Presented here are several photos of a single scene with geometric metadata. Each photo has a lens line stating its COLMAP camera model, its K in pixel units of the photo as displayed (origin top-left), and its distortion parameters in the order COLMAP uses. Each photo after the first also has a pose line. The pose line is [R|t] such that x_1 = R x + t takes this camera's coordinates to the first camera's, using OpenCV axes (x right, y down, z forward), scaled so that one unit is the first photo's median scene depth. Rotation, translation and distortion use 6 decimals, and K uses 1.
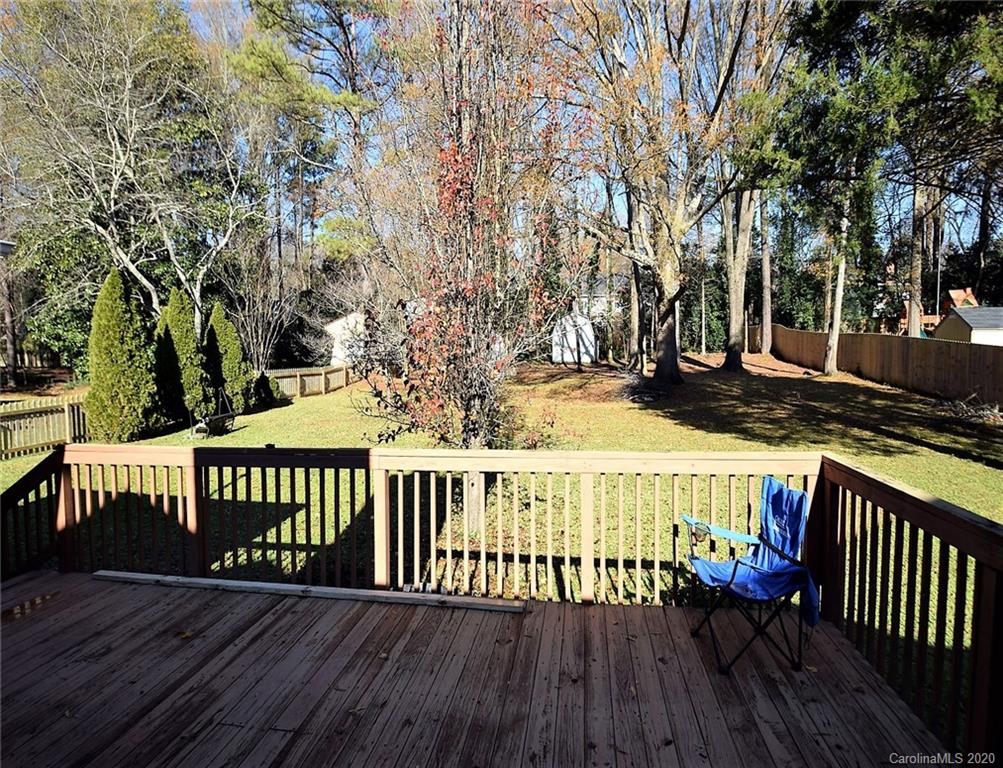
lens RADIAL K [[613.4, 0, 501.5], [0, 613.4, 384.0], [0, 0, 1]] dist [-0.003673, -0.022038]
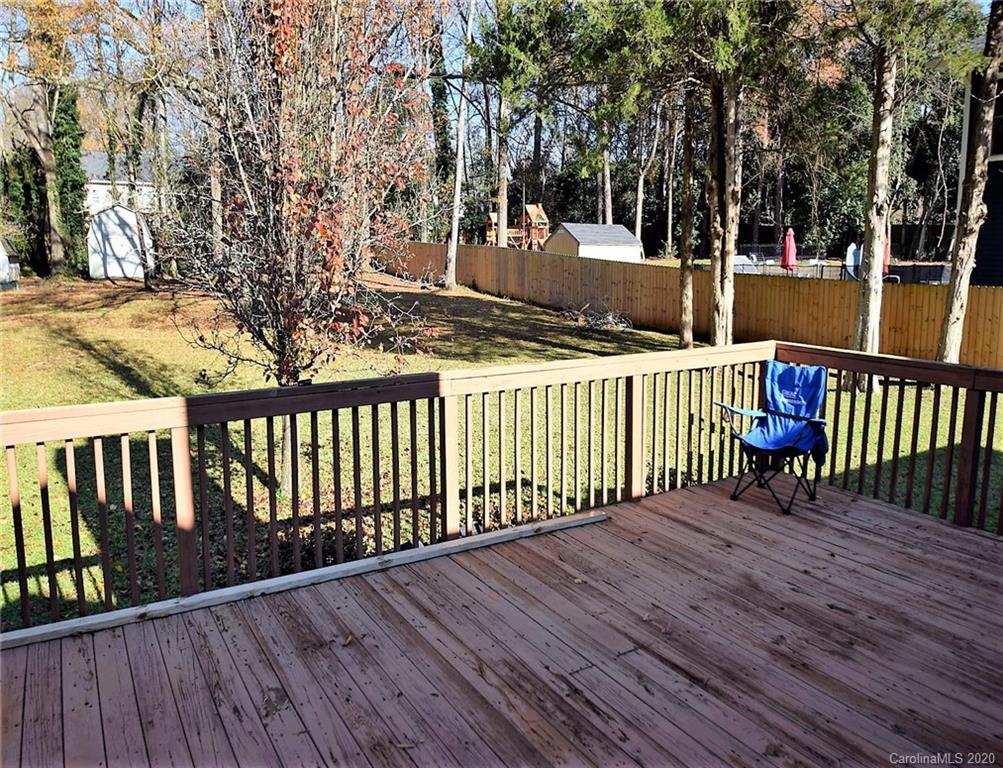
lens RADIAL K [[776.3, 0, 546.8], [0, 776.3, 387.3], [0, 0, 1]] dist [-0.052847, -0.001753]
pose [[0.710679, -0.098110, 0.696642, -0.829793], [0.025228, 0.993145, 0.114130, 0.012375], [-0.703064, -0.063535, 0.708283, 0.176805]]
